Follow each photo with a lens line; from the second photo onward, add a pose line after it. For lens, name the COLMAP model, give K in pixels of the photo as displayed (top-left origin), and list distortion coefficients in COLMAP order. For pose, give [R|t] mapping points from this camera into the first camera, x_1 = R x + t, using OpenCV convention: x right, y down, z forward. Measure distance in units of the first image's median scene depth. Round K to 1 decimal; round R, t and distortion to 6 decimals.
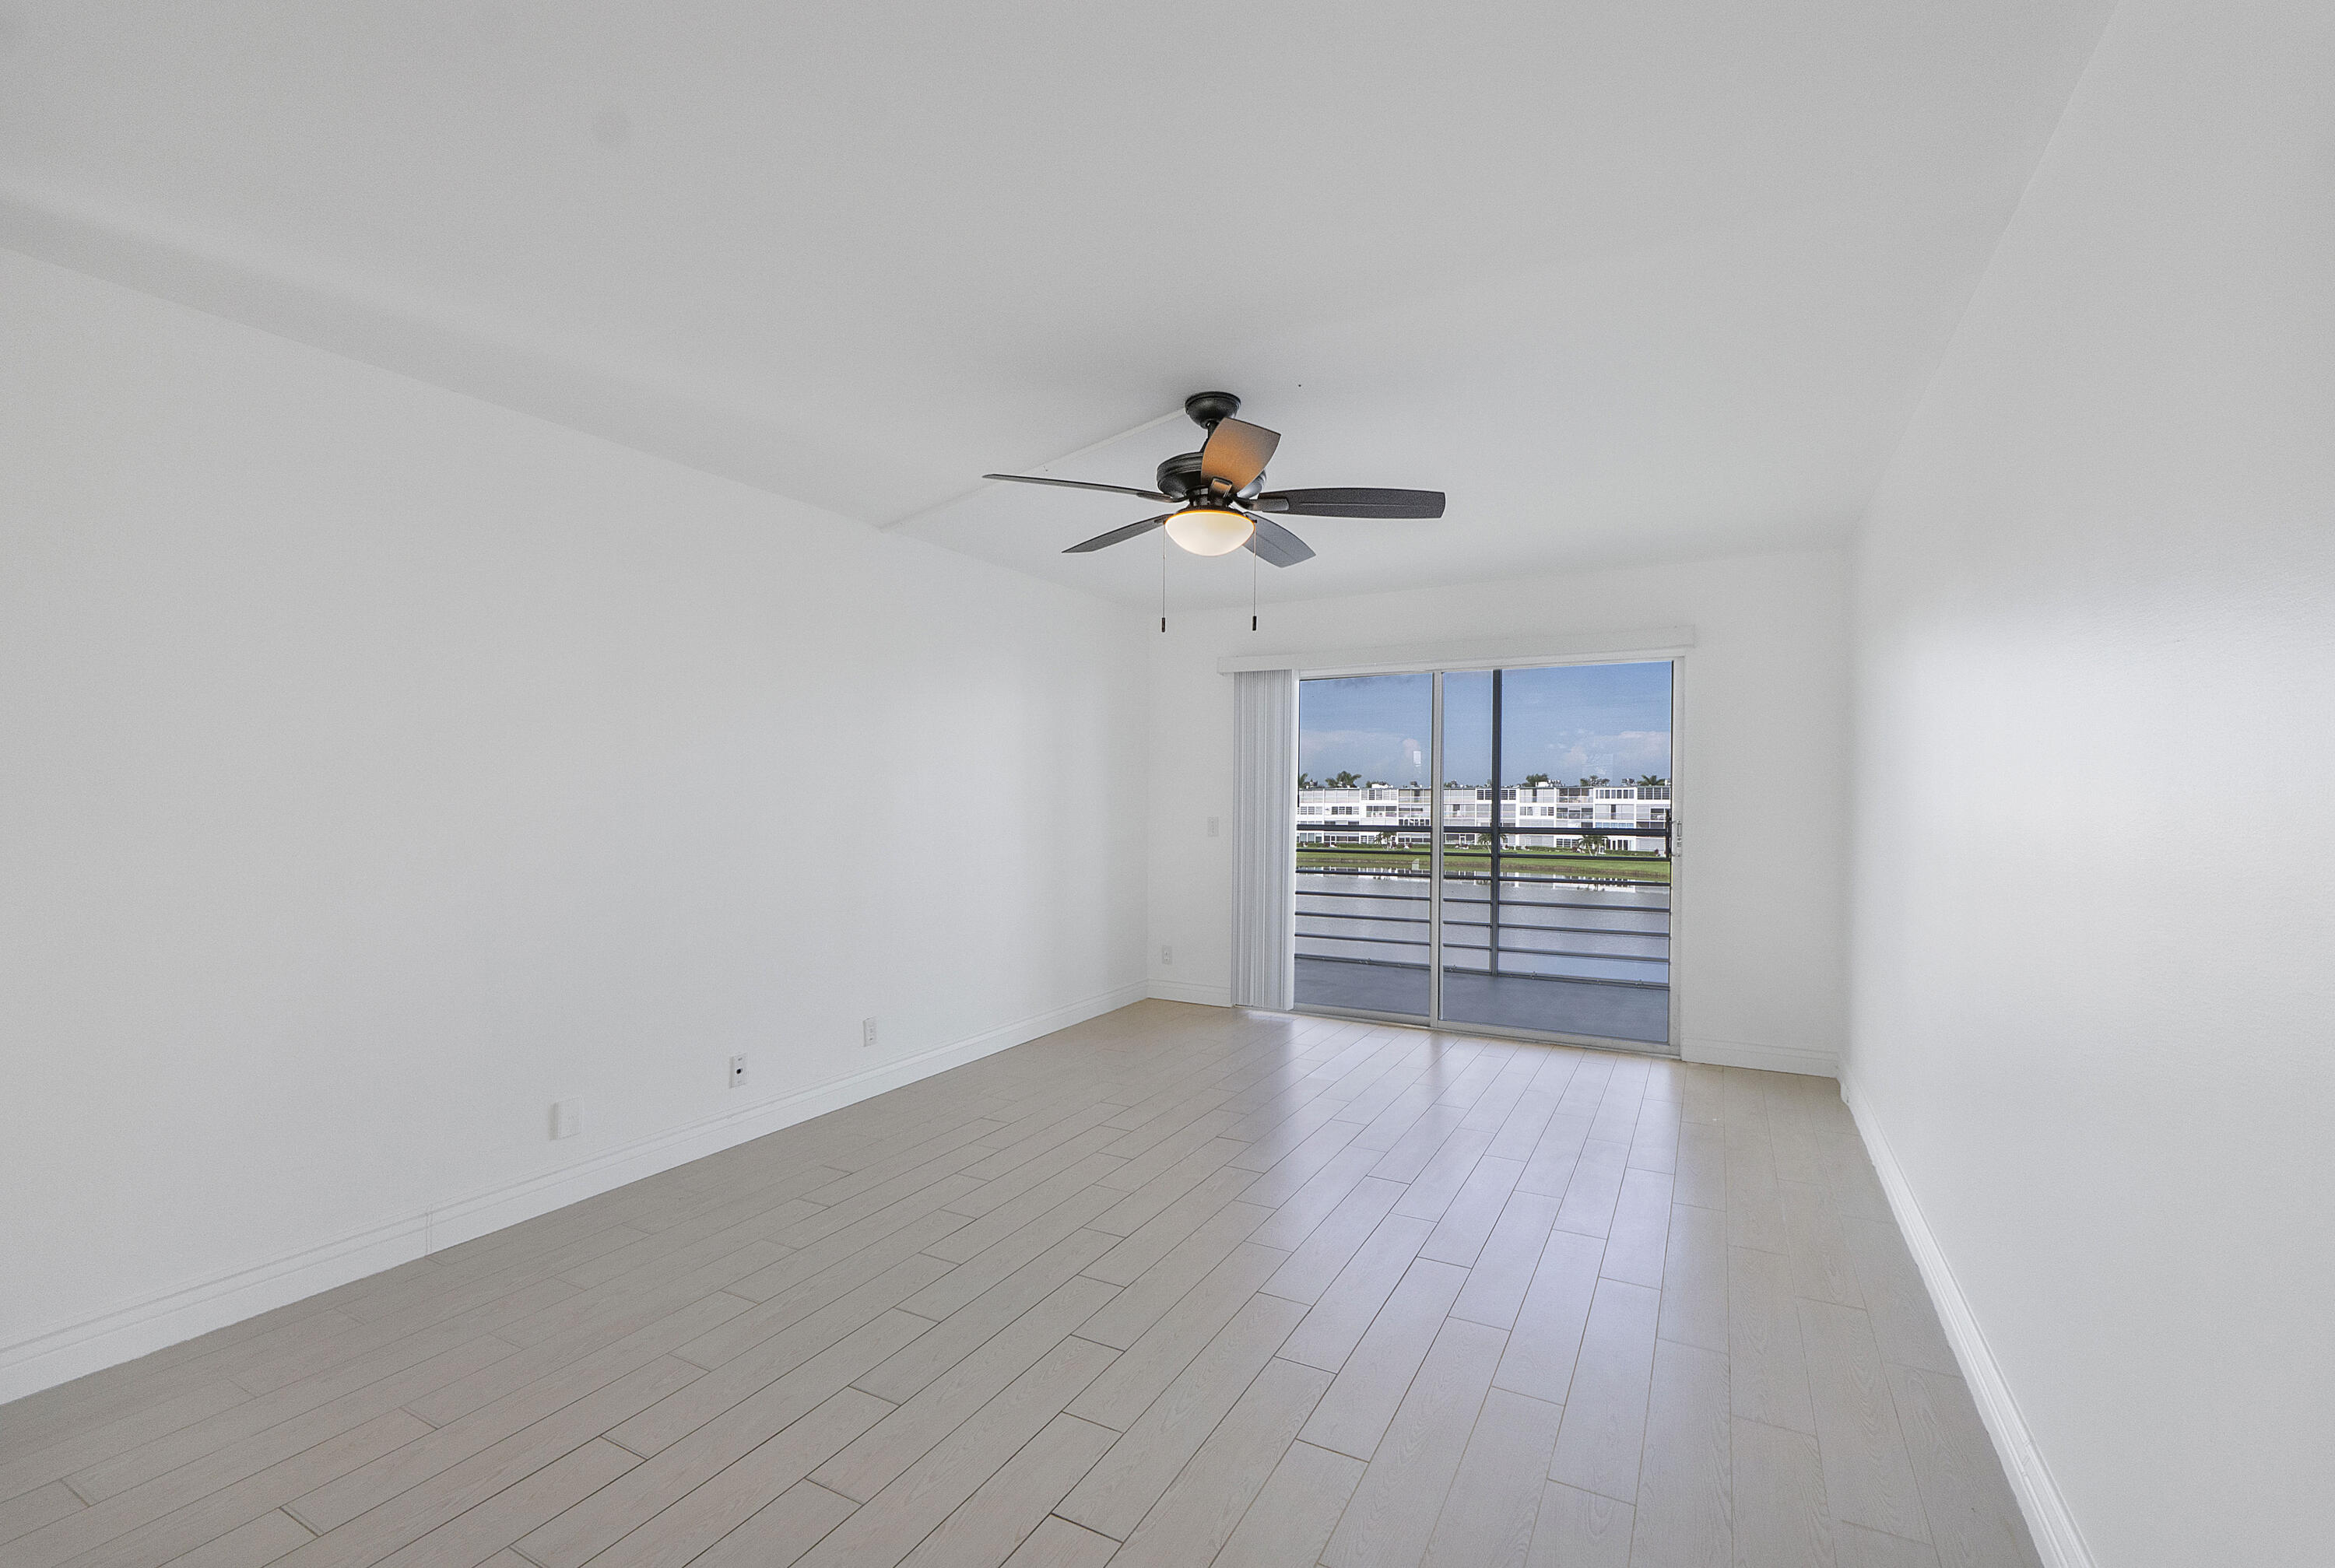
lens RADIAL K [[996.1, 0, 1159.1], [0, 996.1, 791.2], [0, 0, 1]] dist [-0.001337, -0.000175]
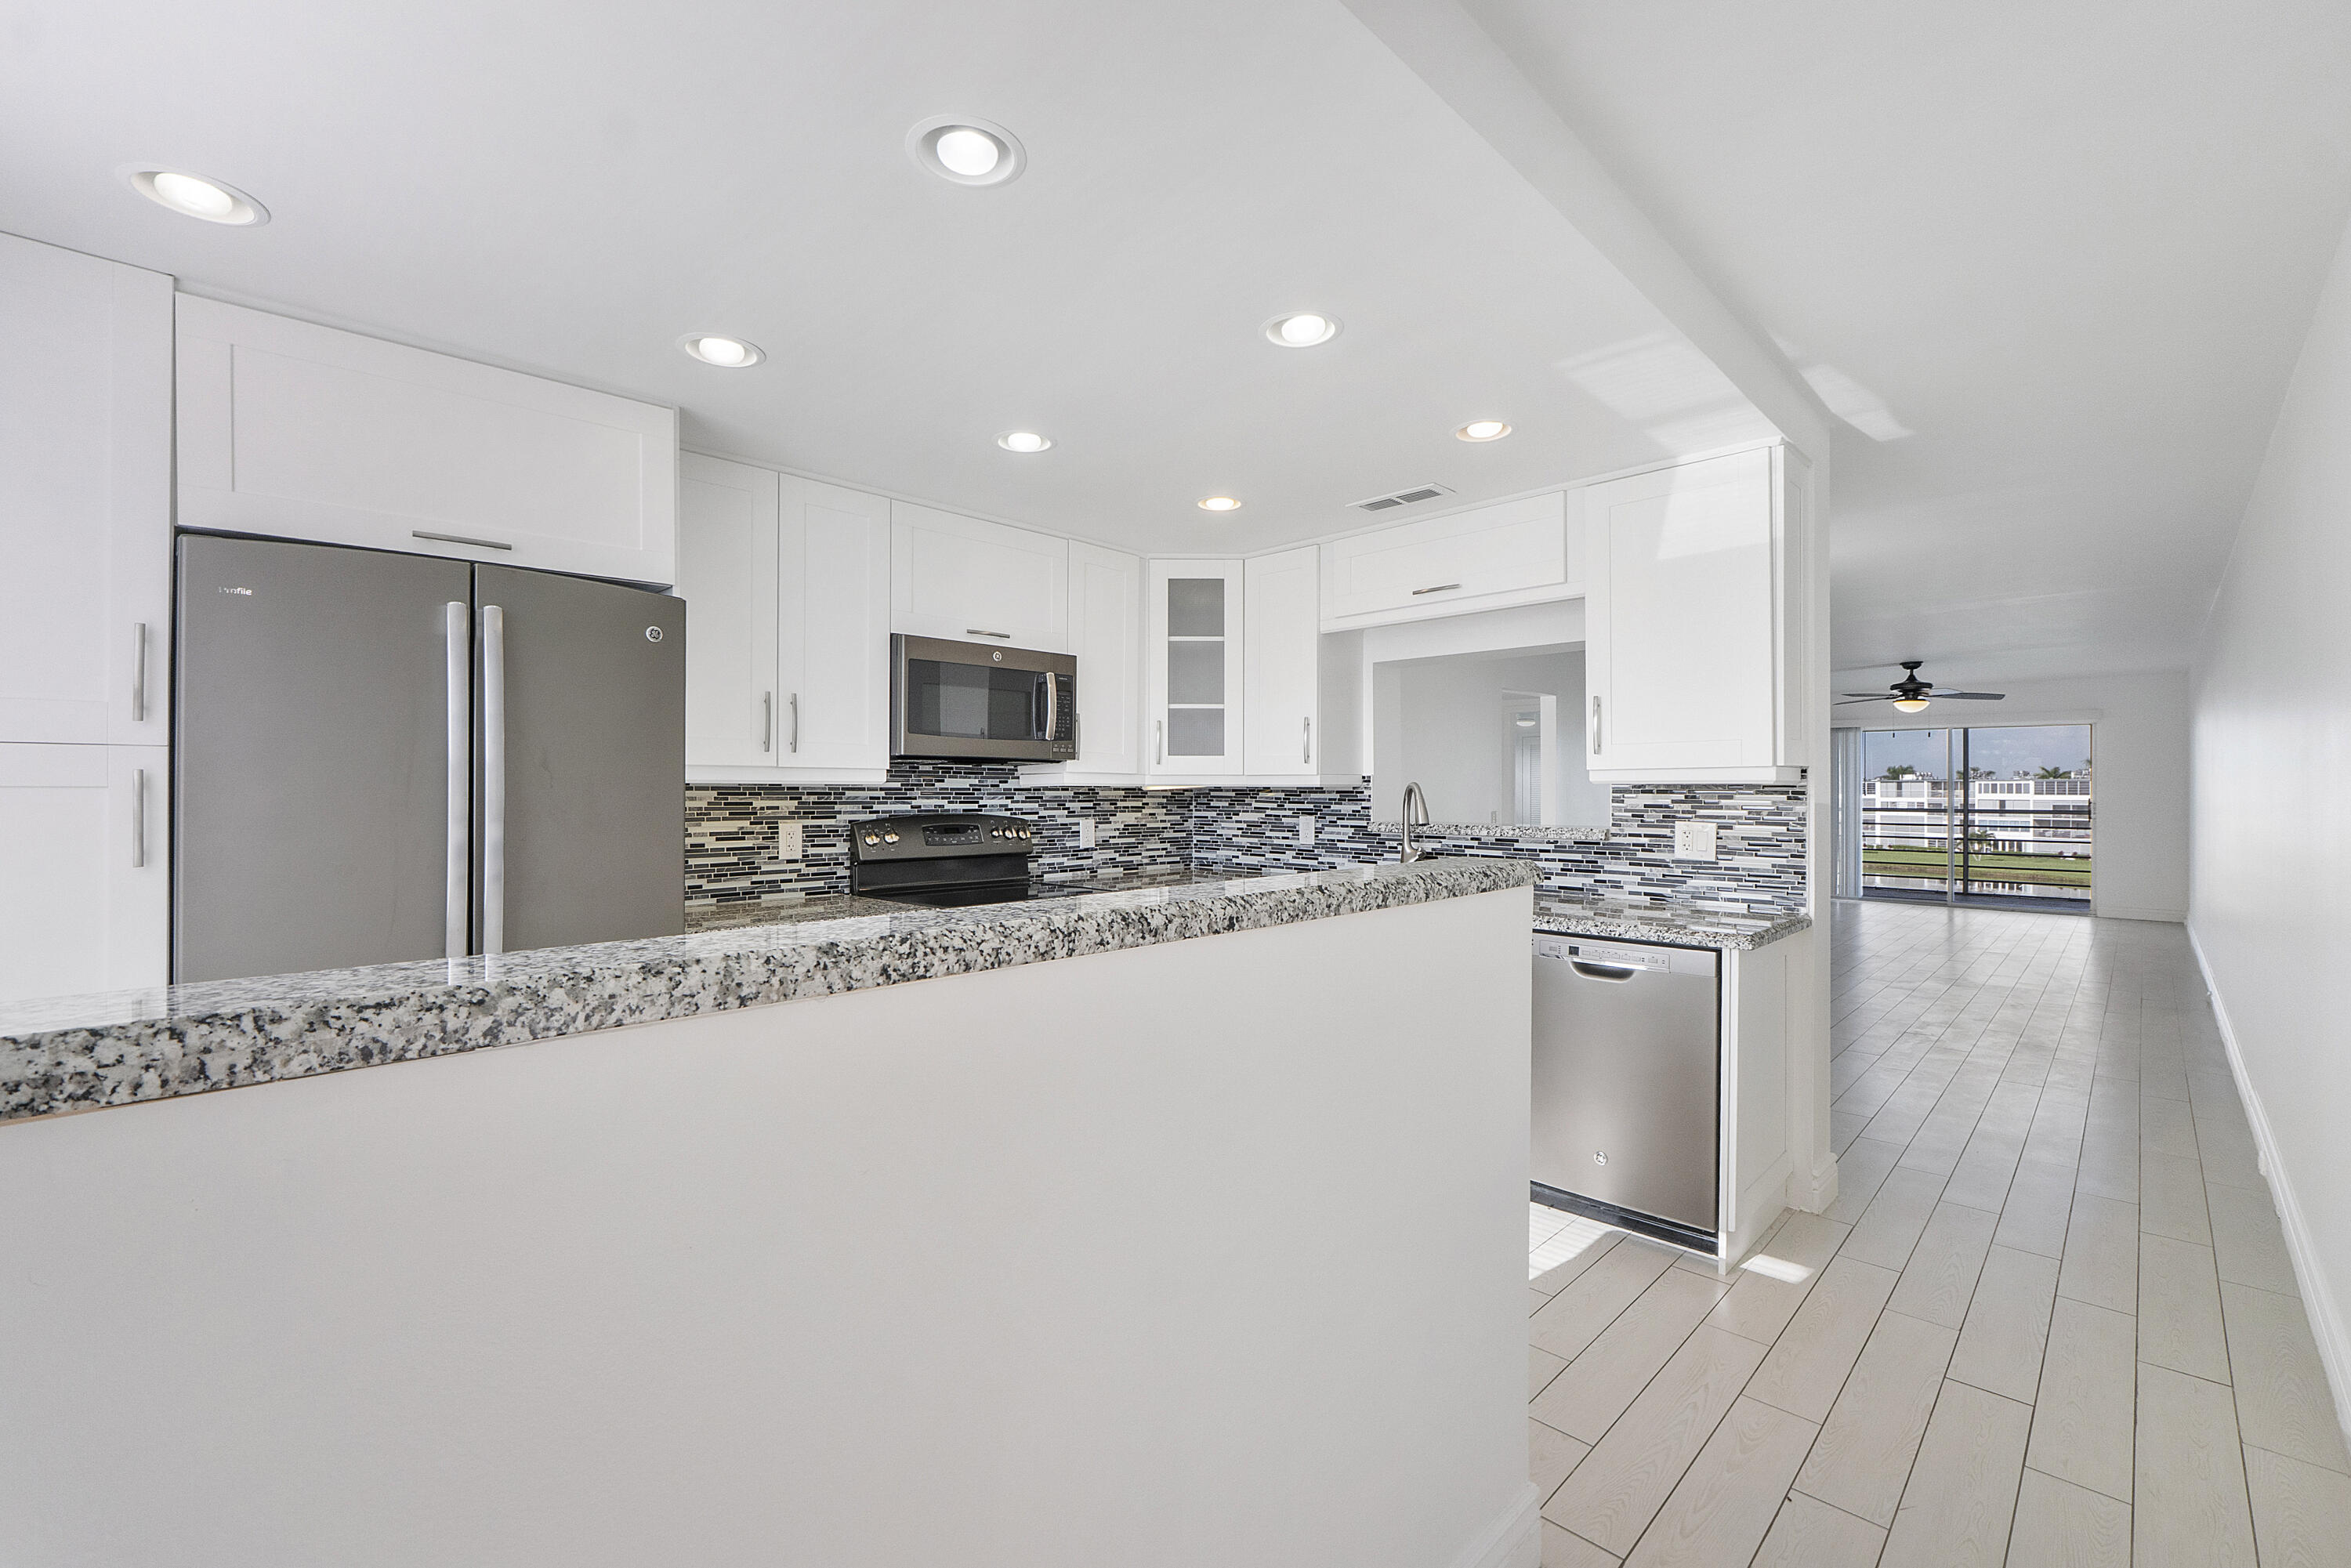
lens RADIAL K [[993.1, 0, 1184.8], [0, 993.1, 764.6], [0, 0, 1]] dist [-0.002858, -0.000378]
pose [[0.966431, -0.002419, -0.256914, -0.229525], [-0.002347, 0.999831, -0.018244, -0.002373], [0.256915, 0.018234, 0.966262, -0.437641]]
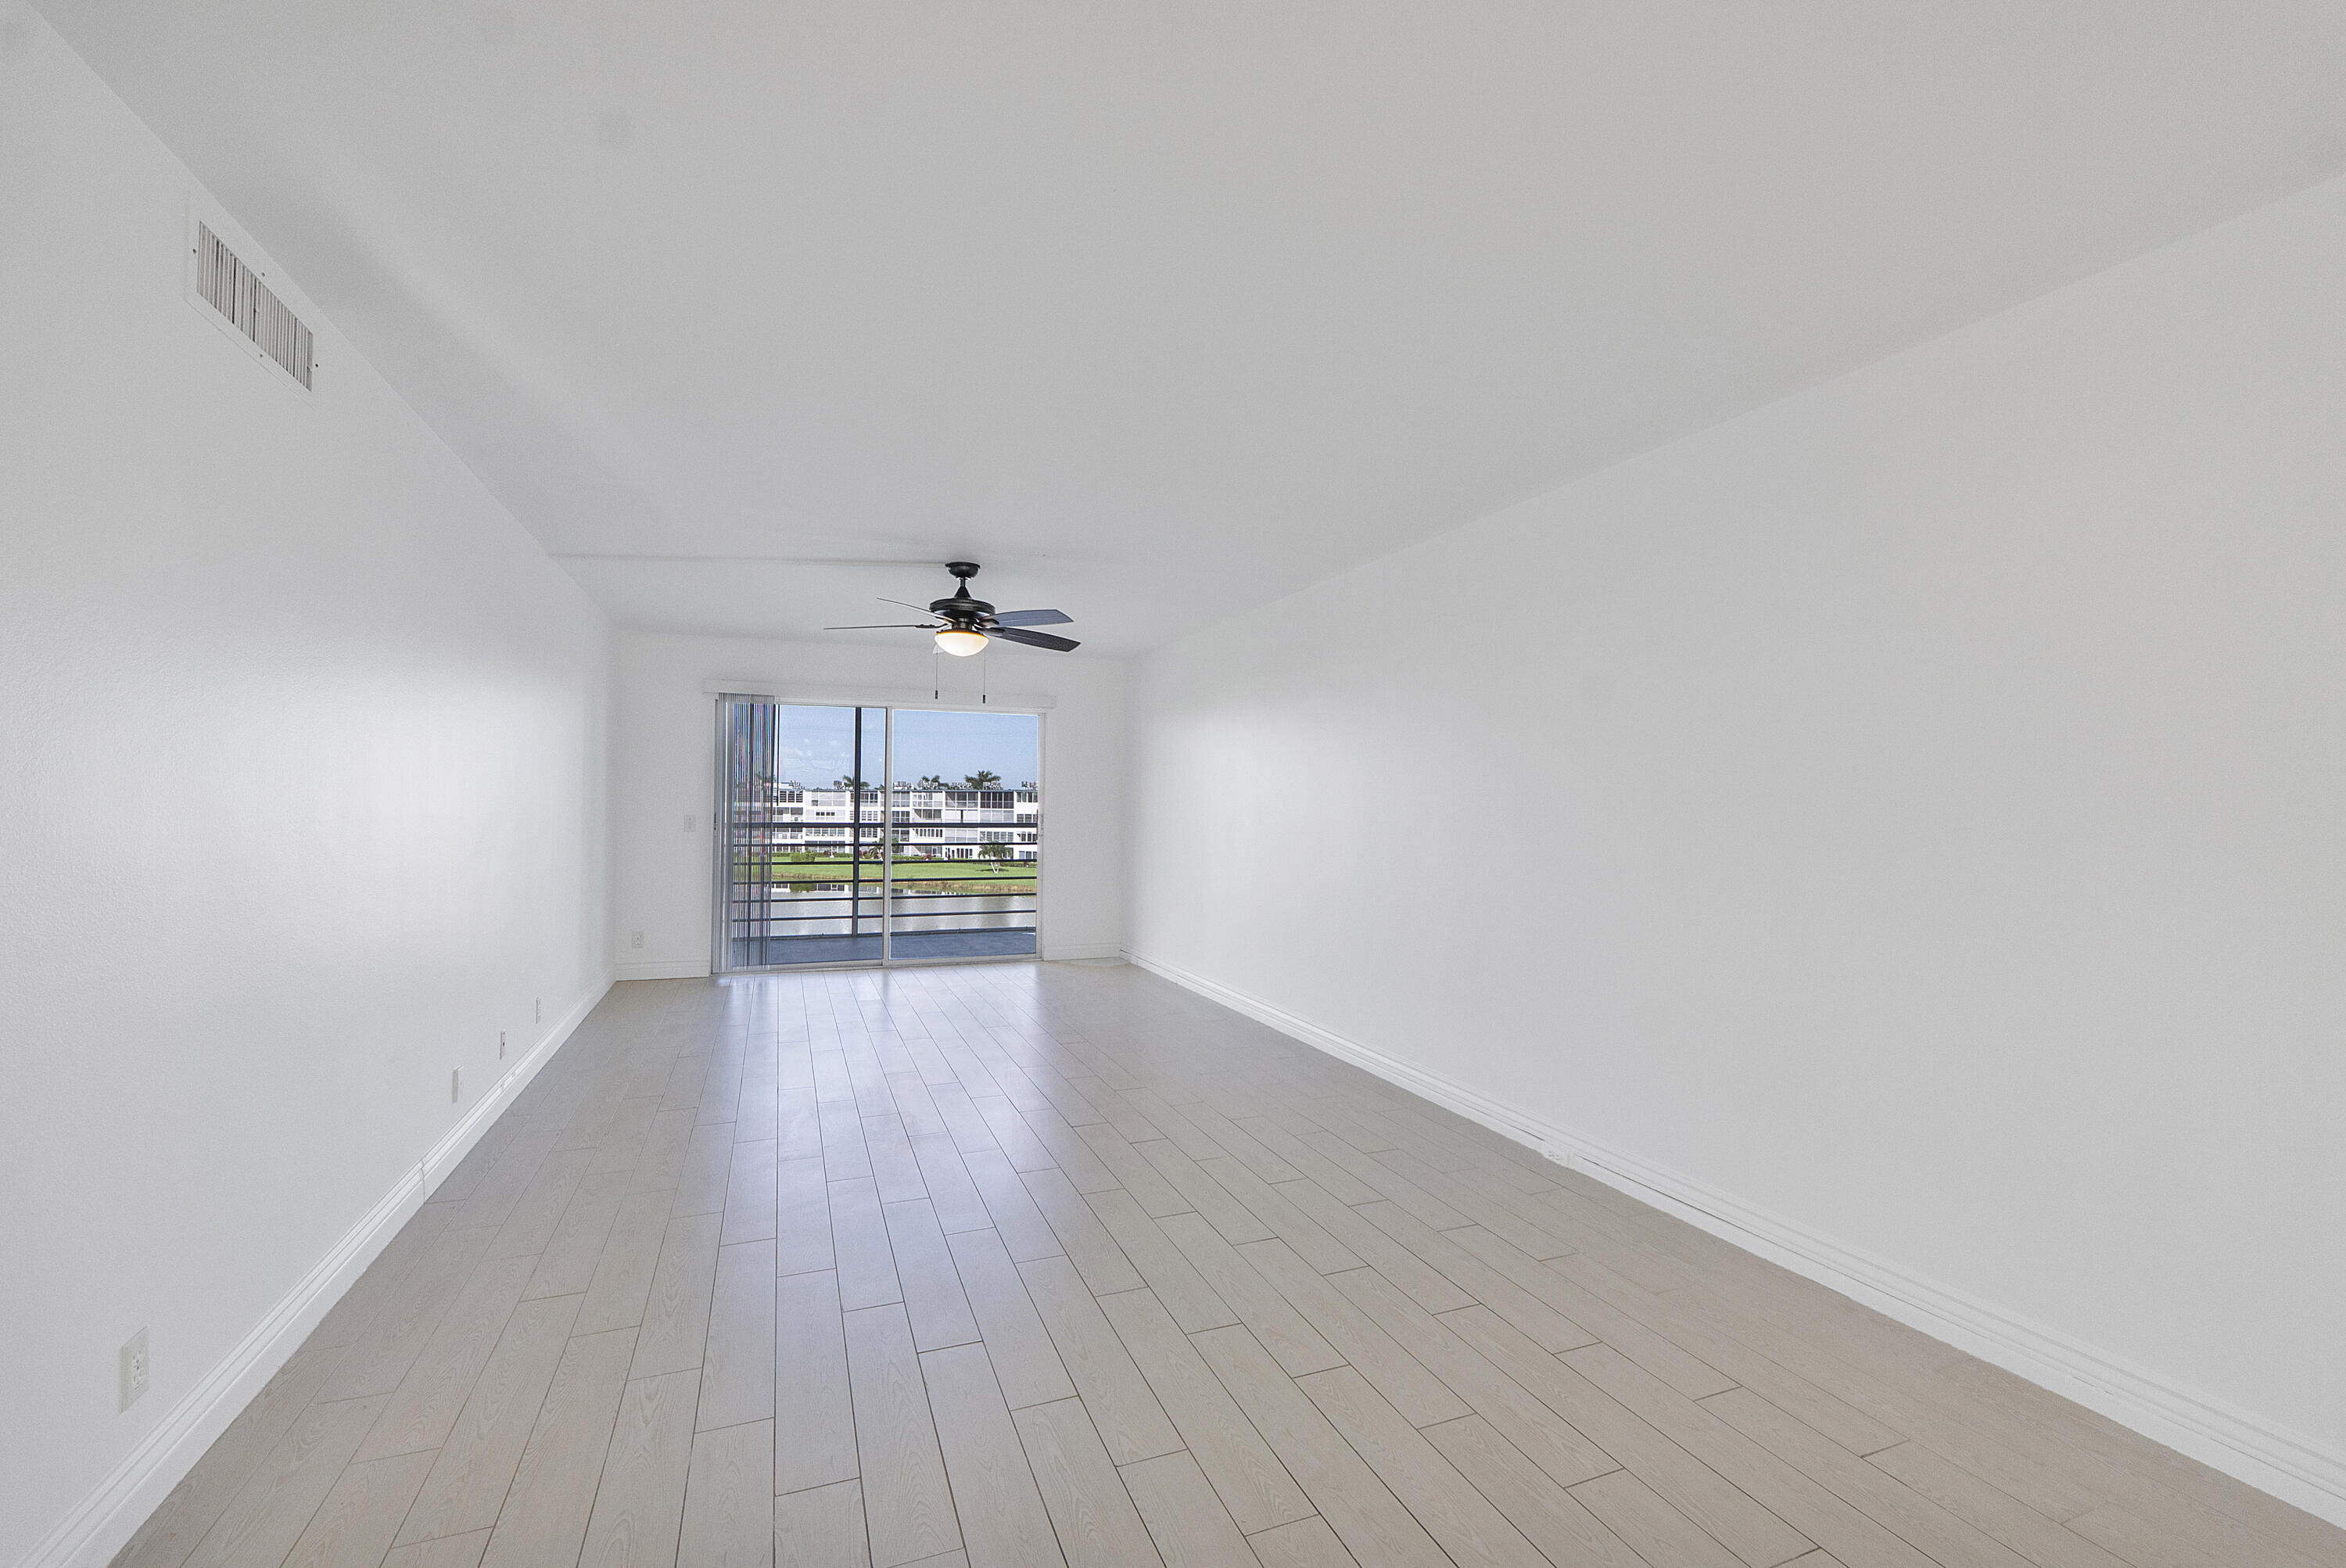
lens RADIAL K [[1001.0, 0, 1164.6], [0, 1001.0, 791.2], [0, 0, 1]] dist [-0.001337, -0.000175]
pose [[0.640370, 0.010020, 0.768001, -0.176191], [-0.008893, 0.999945, -0.005630, -0.000305], [-0.768015, -0.003224, 0.640424, -0.060425]]
